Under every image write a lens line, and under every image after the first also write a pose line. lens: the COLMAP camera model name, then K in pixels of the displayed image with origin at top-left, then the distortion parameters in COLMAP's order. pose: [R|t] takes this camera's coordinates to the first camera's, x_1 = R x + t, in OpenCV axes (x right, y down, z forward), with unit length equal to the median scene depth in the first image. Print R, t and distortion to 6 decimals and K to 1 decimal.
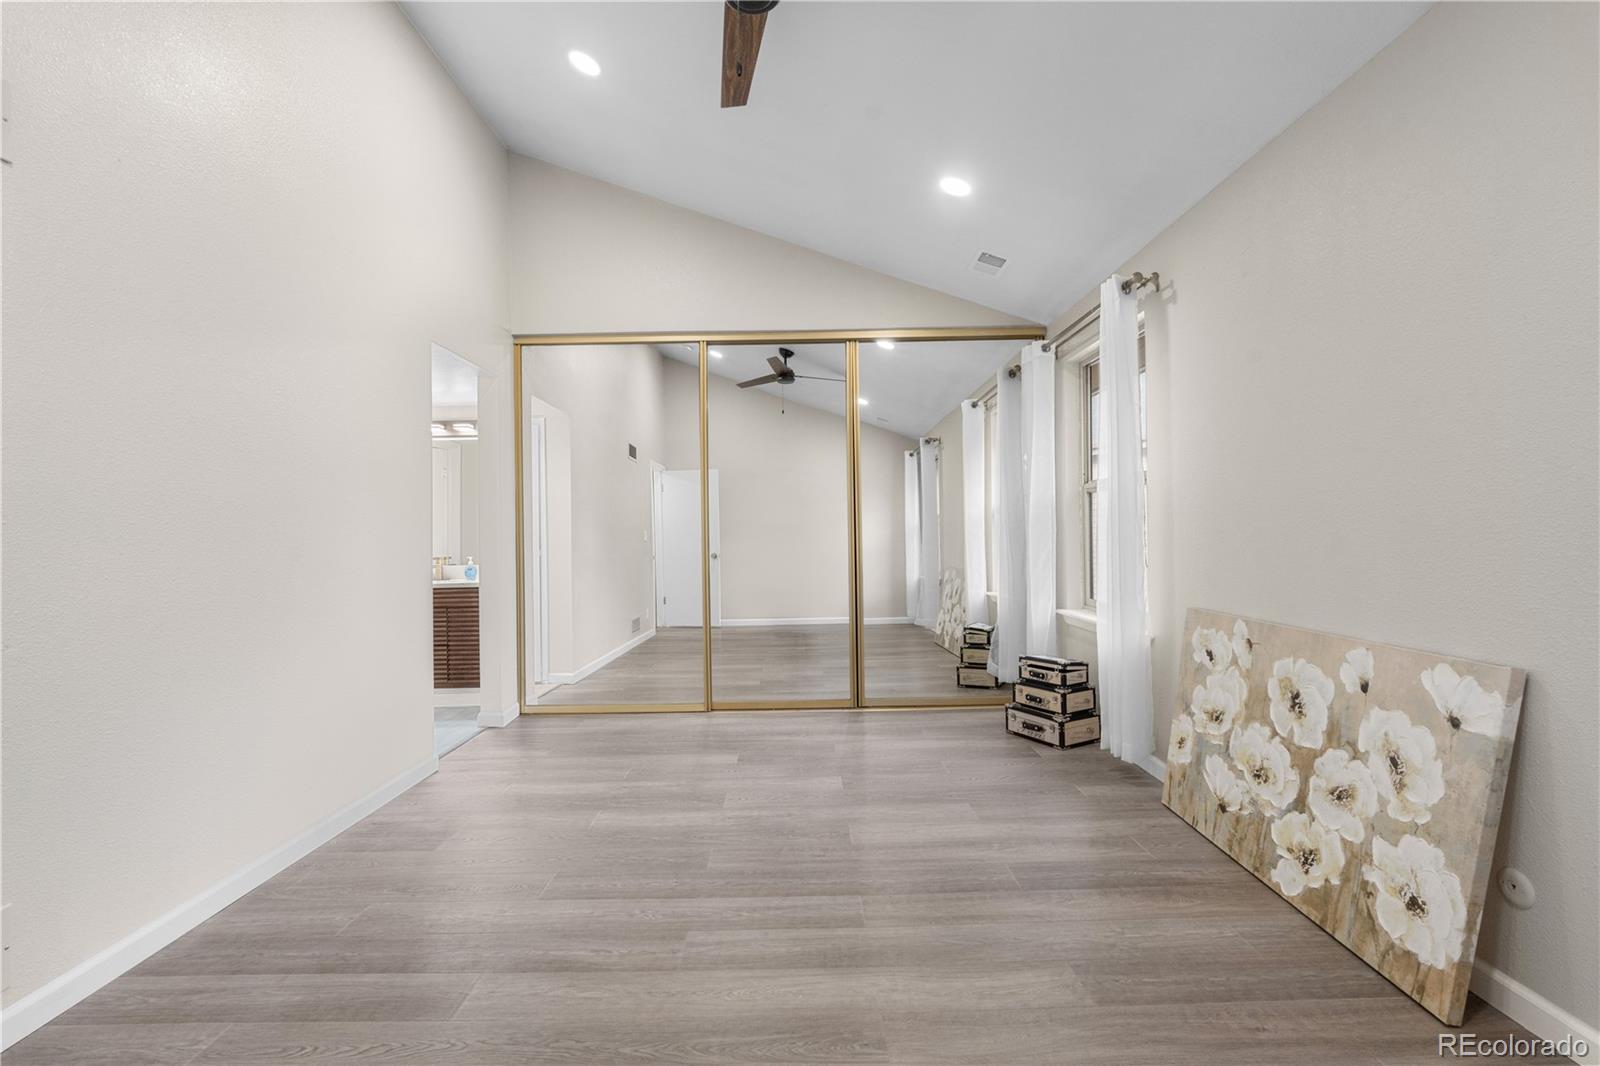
lens RADIAL K [[697.4, 0, 800.7], [0, 697.4, 537.2], [0, 0, 1]] dist [-0.008218, 0.002153]
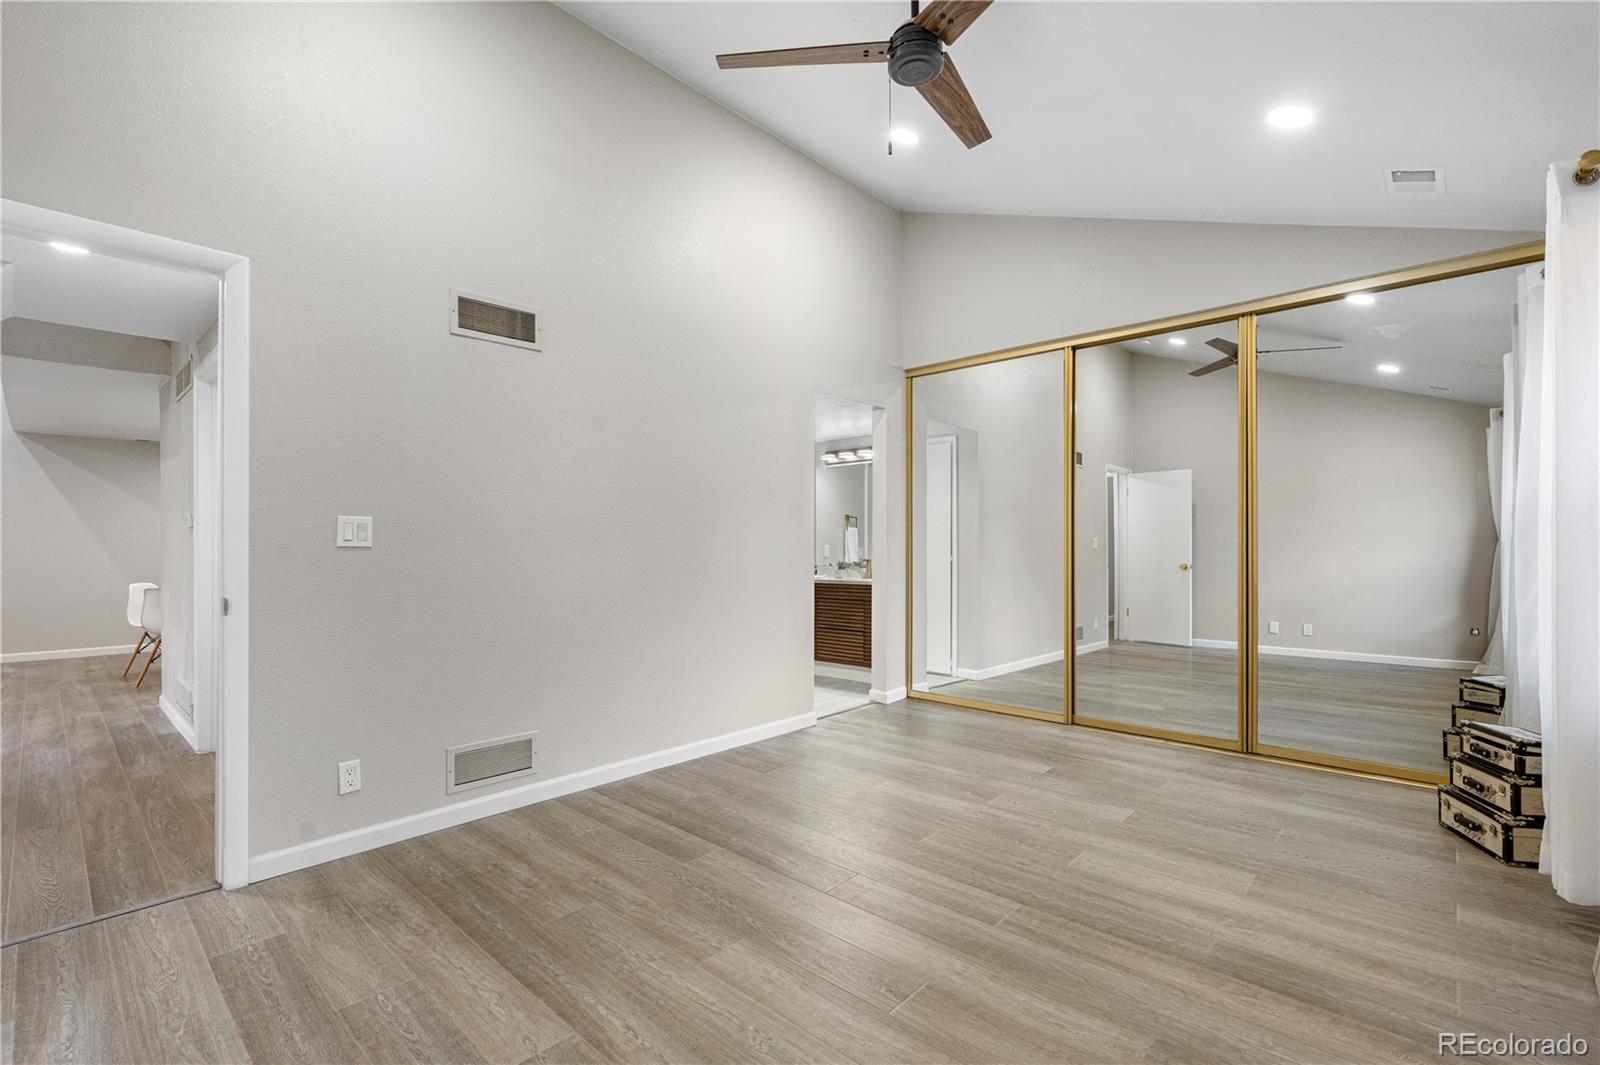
lens RADIAL K [[697.4, 0, 781.8], [0, 697.4, 542.6], [0, 0, 1]] dist [-0.008218, 0.002153]
pose [[0.733472, 0.011988, -0.679614, 0.304780], [-0.011658, 0.999919, 0.005056, -0.007481], [0.679620, 0.004214, 0.733553, 0.010997]]
